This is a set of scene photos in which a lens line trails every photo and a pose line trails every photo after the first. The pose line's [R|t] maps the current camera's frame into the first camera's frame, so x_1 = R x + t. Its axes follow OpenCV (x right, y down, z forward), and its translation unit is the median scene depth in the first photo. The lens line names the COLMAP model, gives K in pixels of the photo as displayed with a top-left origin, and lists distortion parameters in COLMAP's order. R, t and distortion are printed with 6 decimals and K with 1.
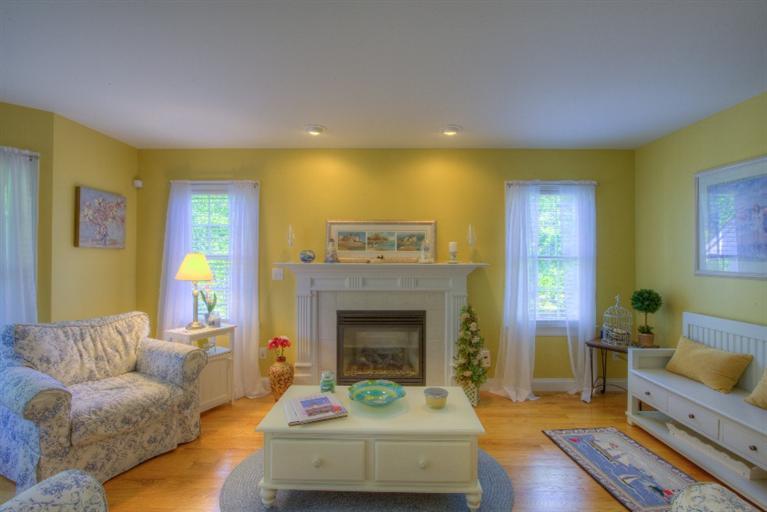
lens RADIAL K [[347.2, 0, 389.5], [0, 347.2, 255.2], [0, 0, 1]] dist [-0.016416, -0.000336]
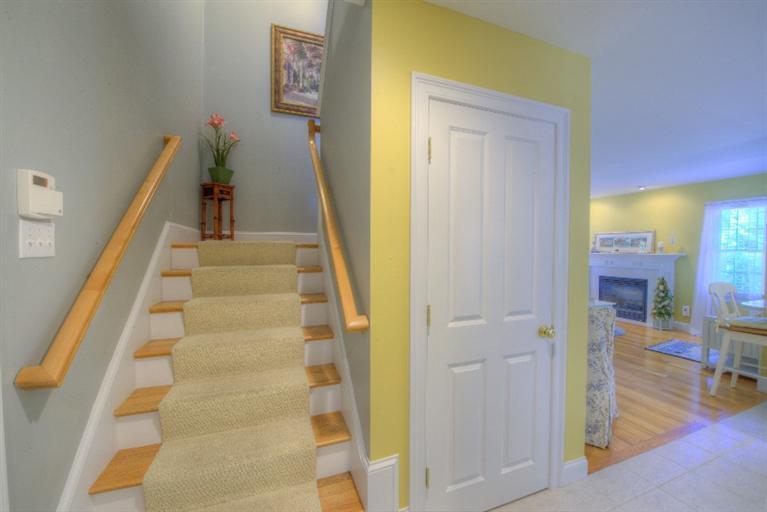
lens RADIAL K [[310.2, 0, 382.2], [0, 310.2, 259.7], [0, 0, 1]] dist [-0.021636, -0.000659]
pose [[0.358992, 0.027365, -0.932940, 1.138755], [0.011799, 0.999357, 0.033853, -0.016303], [0.933266, -0.023160, 0.358438, -0.914868]]
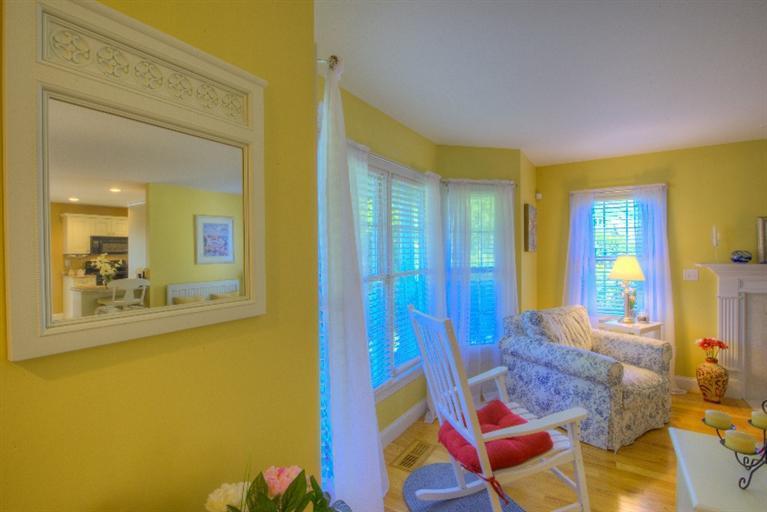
lens RADIAL K [[347.2, 0, 384.3], [0, 347.2, 256.2], [0, 0, 1]] dist [-0.016416, -0.000336]
pose [[0.839228, -0.005151, -0.543756, -0.544338], [0.017657, 0.999686, 0.017782, -0.032012], [0.543493, -0.024524, 0.839055, -0.317394]]
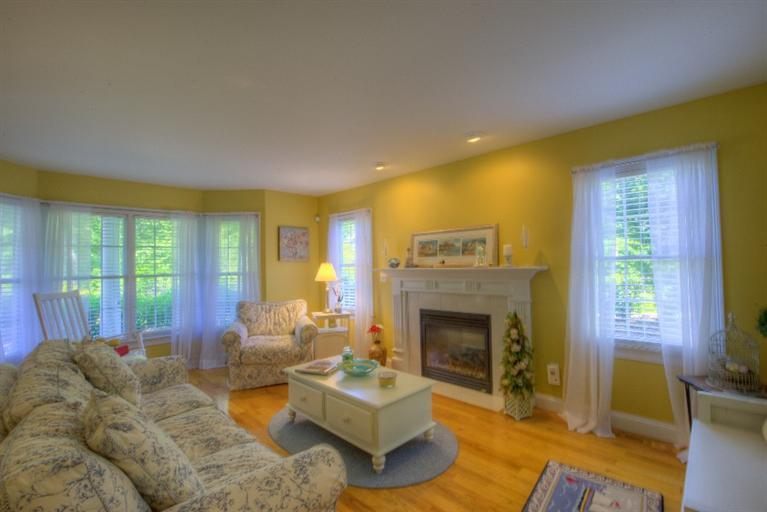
lens RADIAL K [[347.2, 0, 385.2], [0, 347.2, 255.6], [0, 0, 1]] dist [-0.016416, -0.000336]
pose [[0.719146, -0.037112, -0.693868, 0.604155], [0.028899, 0.999306, -0.023497, 0.004464], [0.694258, -0.003155, 0.719719, 0.074401]]
